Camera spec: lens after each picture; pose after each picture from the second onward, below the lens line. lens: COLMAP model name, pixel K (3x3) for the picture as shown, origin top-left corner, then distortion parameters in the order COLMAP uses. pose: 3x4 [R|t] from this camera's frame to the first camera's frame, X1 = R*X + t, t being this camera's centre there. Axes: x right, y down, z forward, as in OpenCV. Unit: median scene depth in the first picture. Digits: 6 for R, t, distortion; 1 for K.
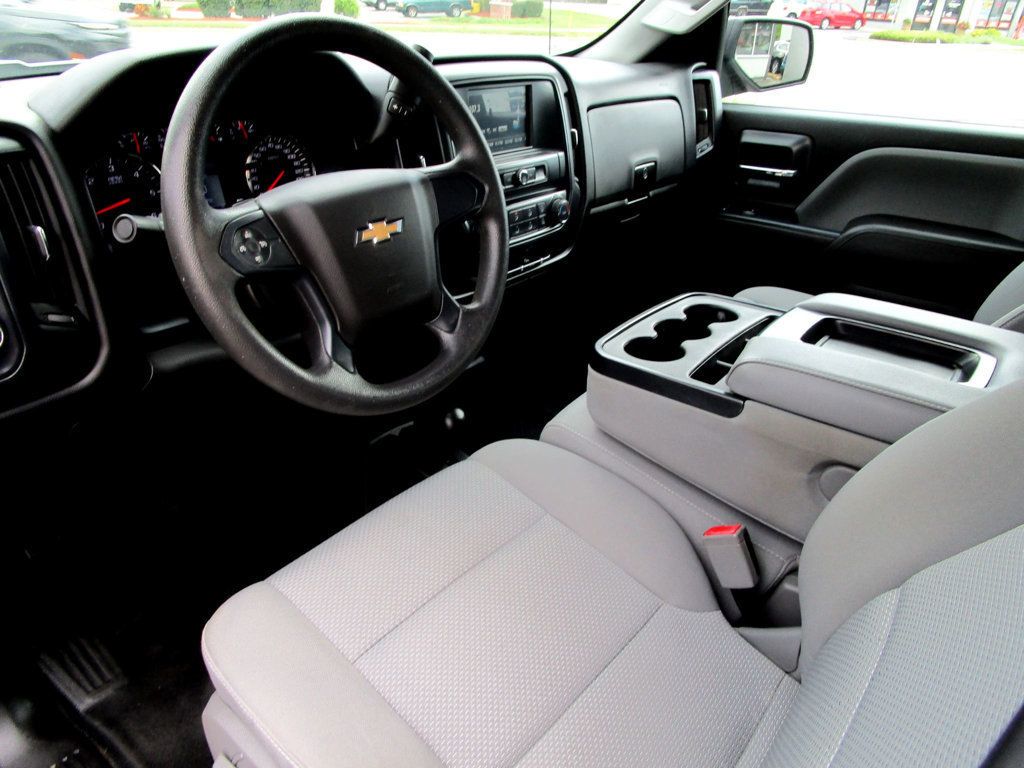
lens RADIAL K [[729.0, 0, 510.9], [0, 729.0, 380.0], [0, 0, 1]] dist [-0.000393, 0.005638]
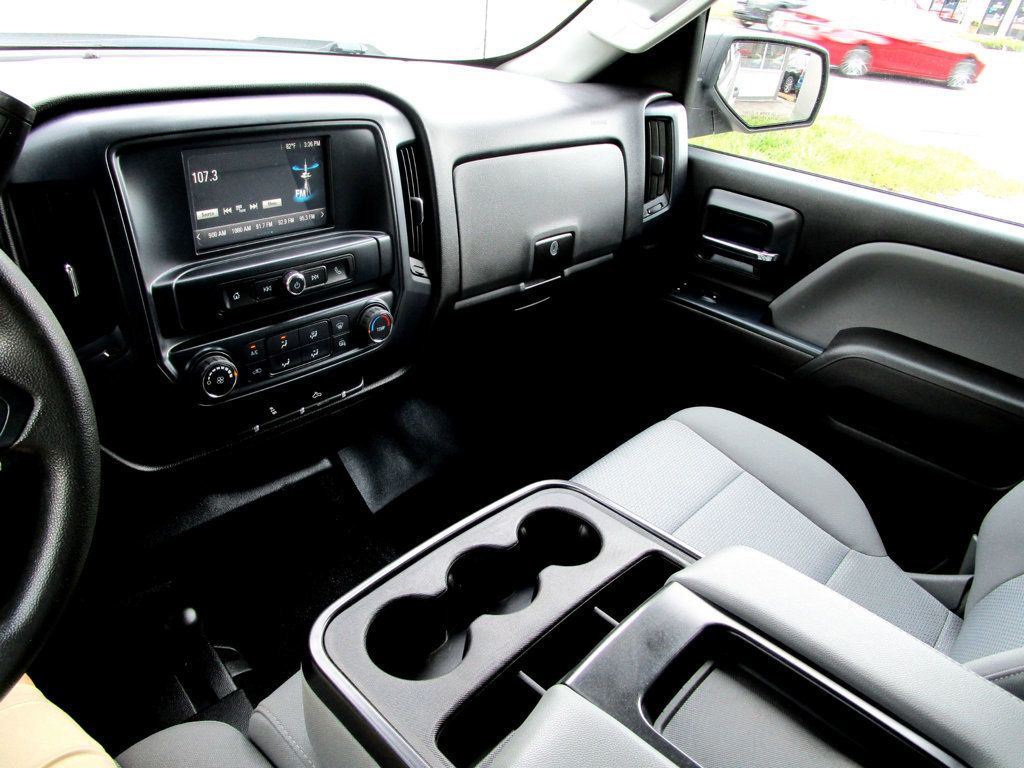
lens RADIAL K [[735.6, 0, 510.5], [0, 735.6, 381.0], [0, 0, 1]] dist [-0.033445, 0.022886]
pose [[0.994375, 0.103561, -0.022200, 0.170295], [-0.102393, 0.993561, 0.048501, -0.184269], [0.027080, -0.045955, 0.998576, 0.275526]]
